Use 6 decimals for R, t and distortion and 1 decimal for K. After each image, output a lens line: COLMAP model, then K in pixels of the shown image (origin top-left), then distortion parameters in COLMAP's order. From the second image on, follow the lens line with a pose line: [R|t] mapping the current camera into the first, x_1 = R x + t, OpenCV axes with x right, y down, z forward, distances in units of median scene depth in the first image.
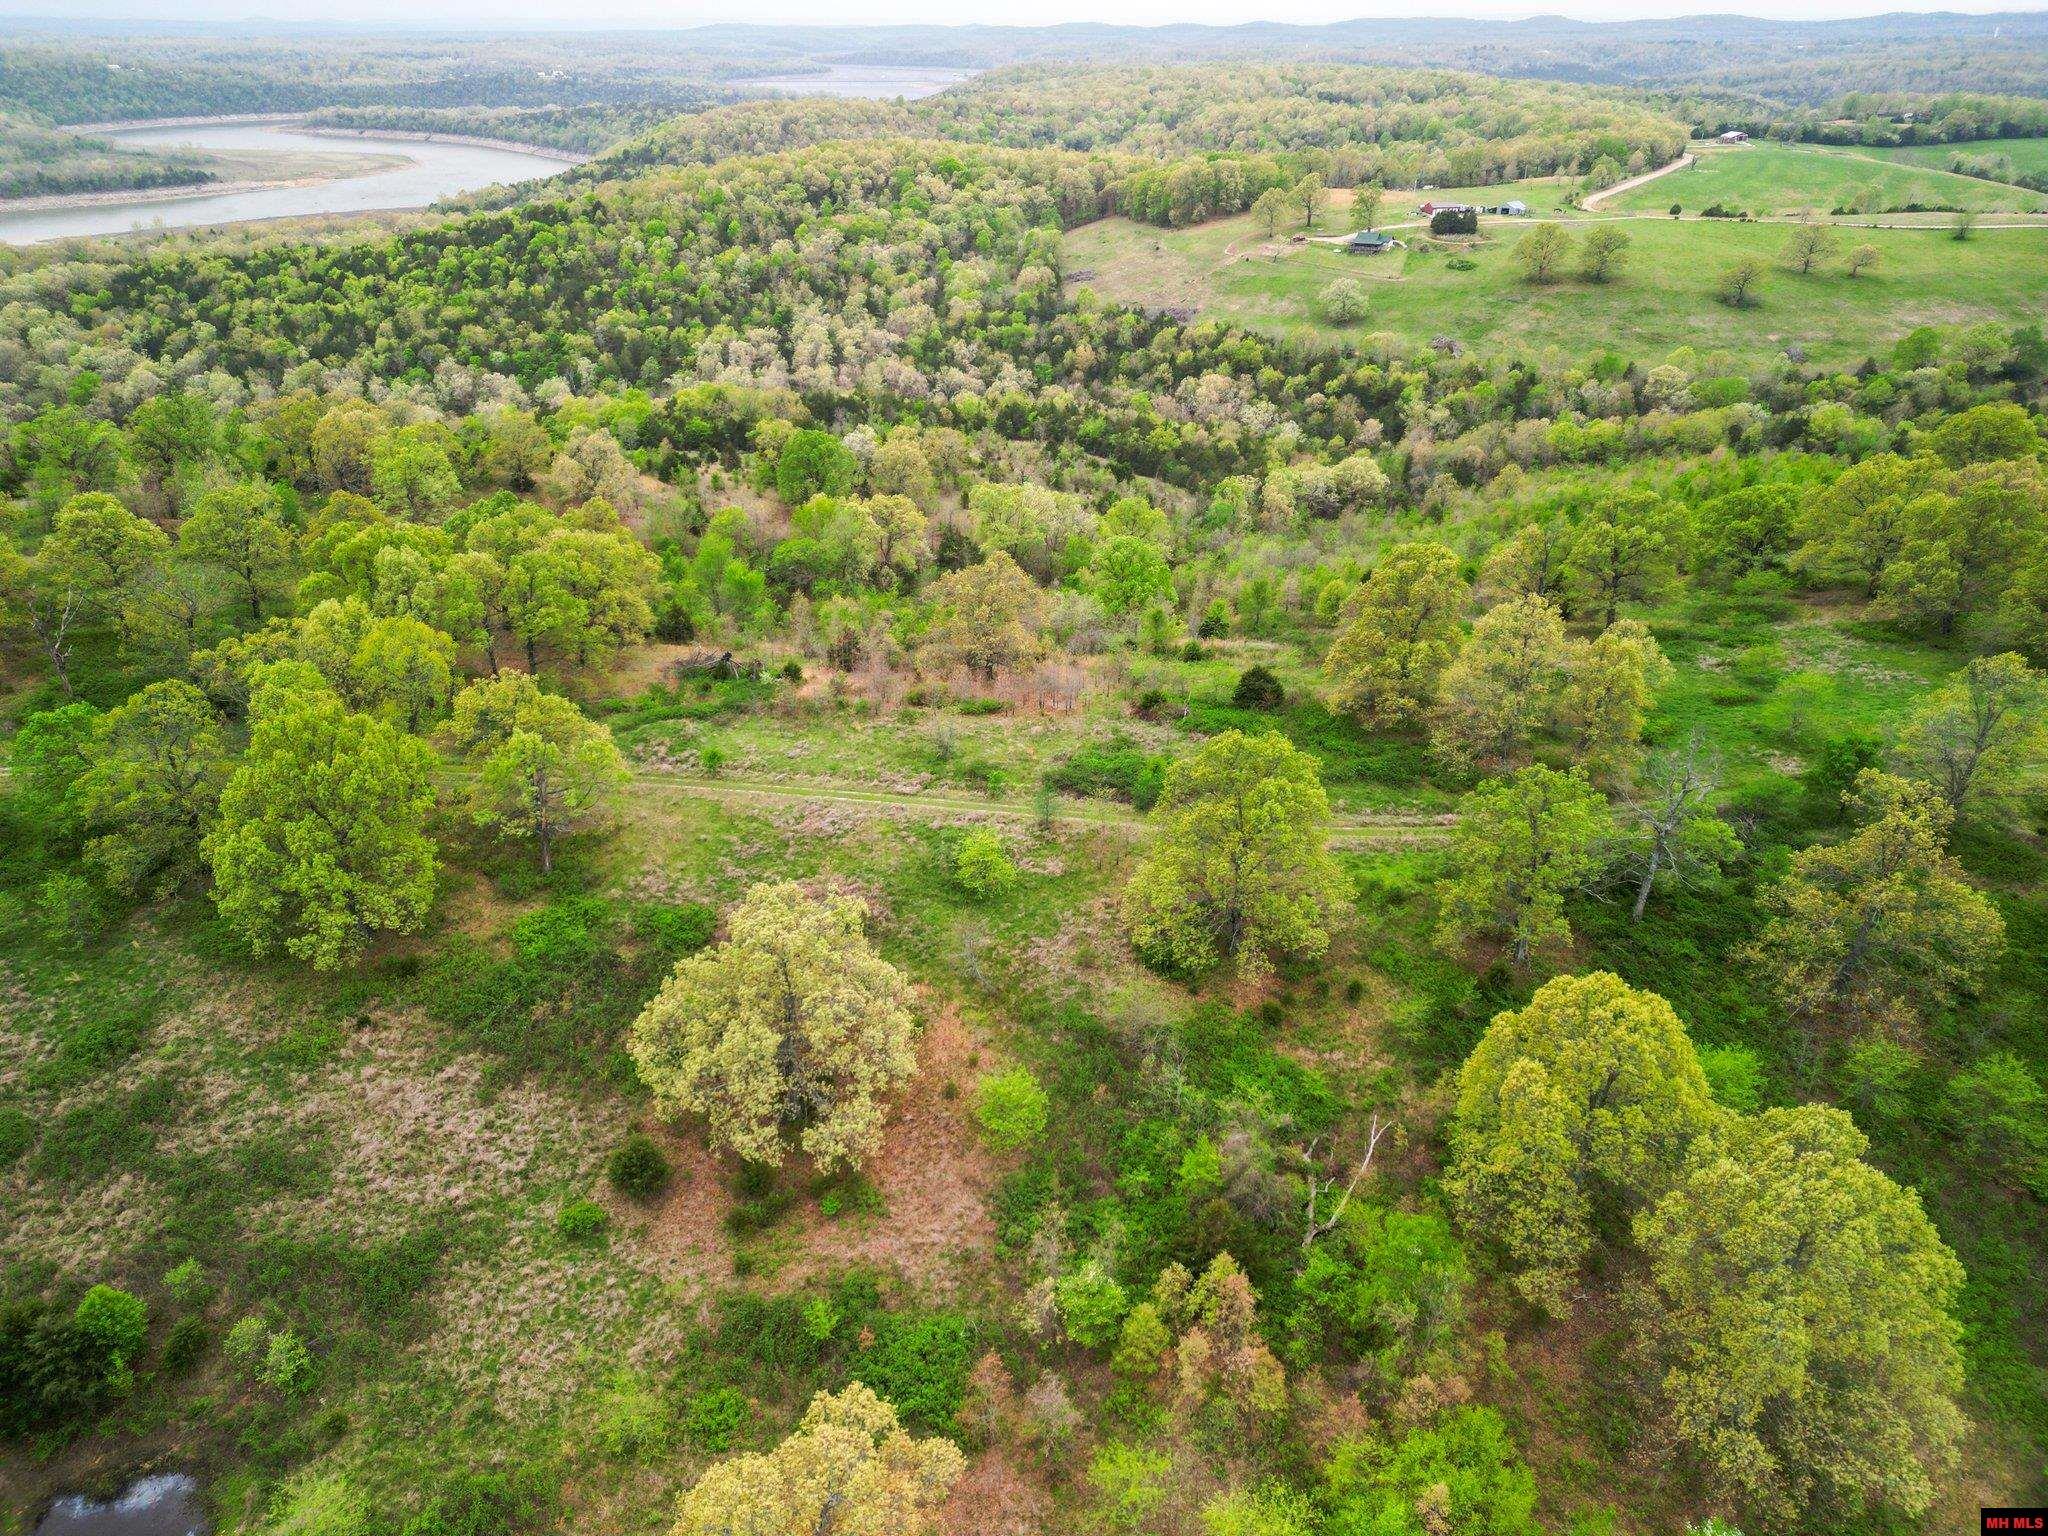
lens RADIAL K [[1424.1, 0, 1015.0], [0, 1424.1, 768.6], [0, 0, 1]] dist [0.083295, -0.077348]
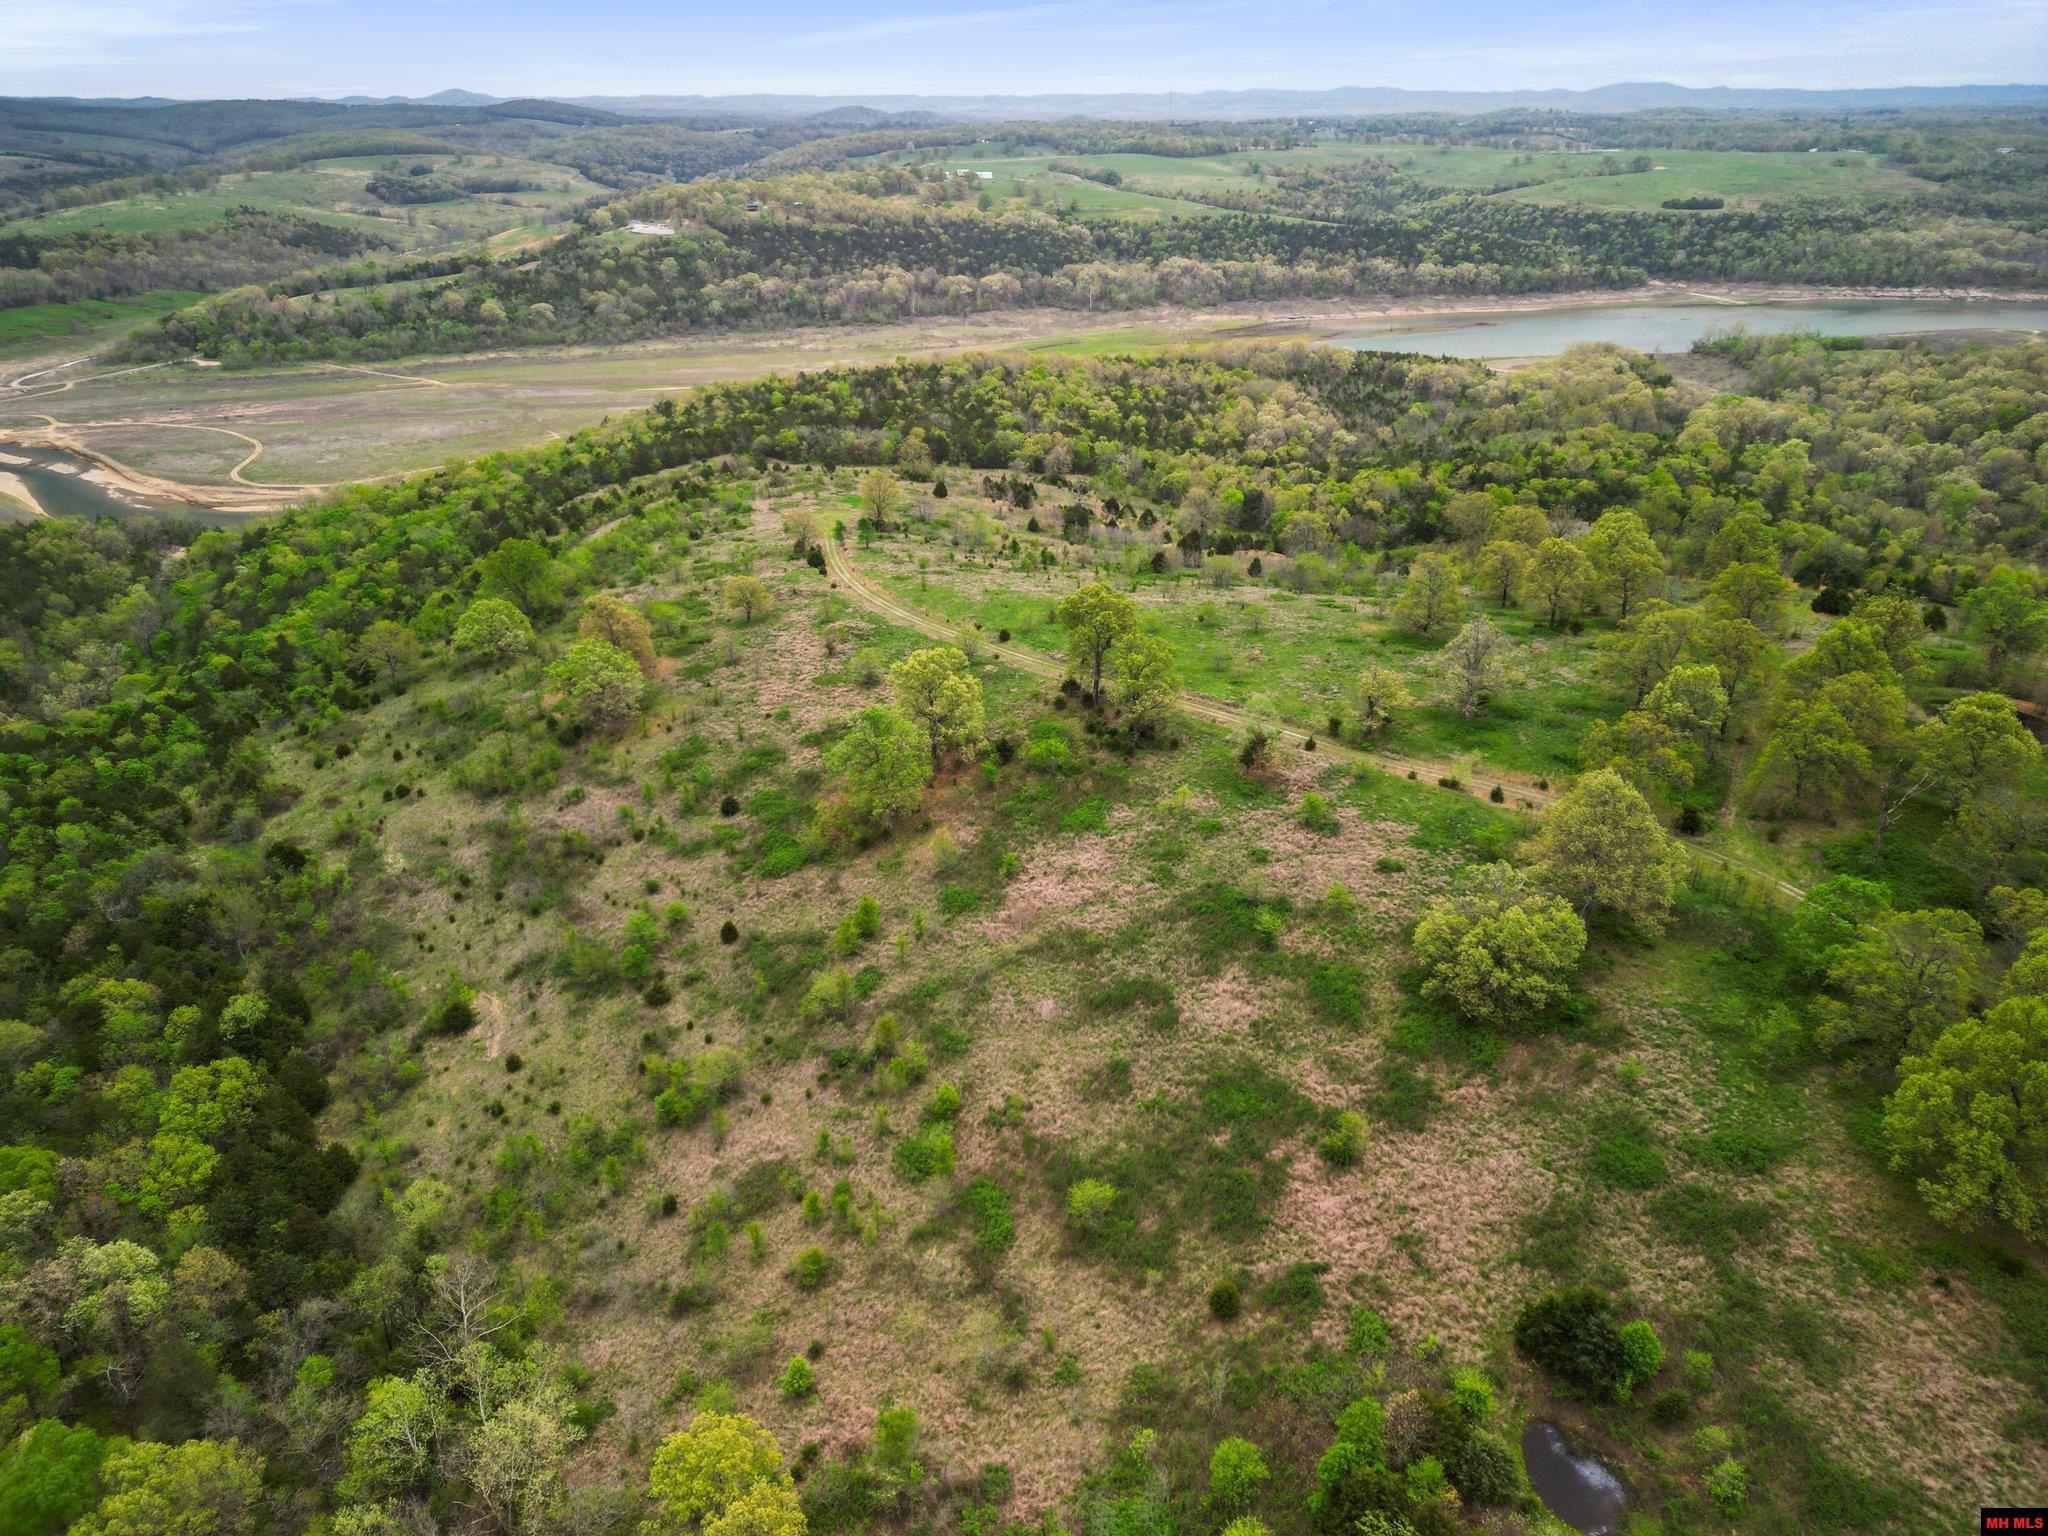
lens RADIAL K [[1424.1, 0, 1015.0], [0, 1424.1, 768.6], [0, 0, 1]] dist [0.083295, -0.077348]
pose [[0.370365, 0.394692, -0.840861, 0.057479], [-0.424339, 0.877150, 0.224821, -0.117311], [0.826296, 0.273545, 0.492349, -0.219608]]
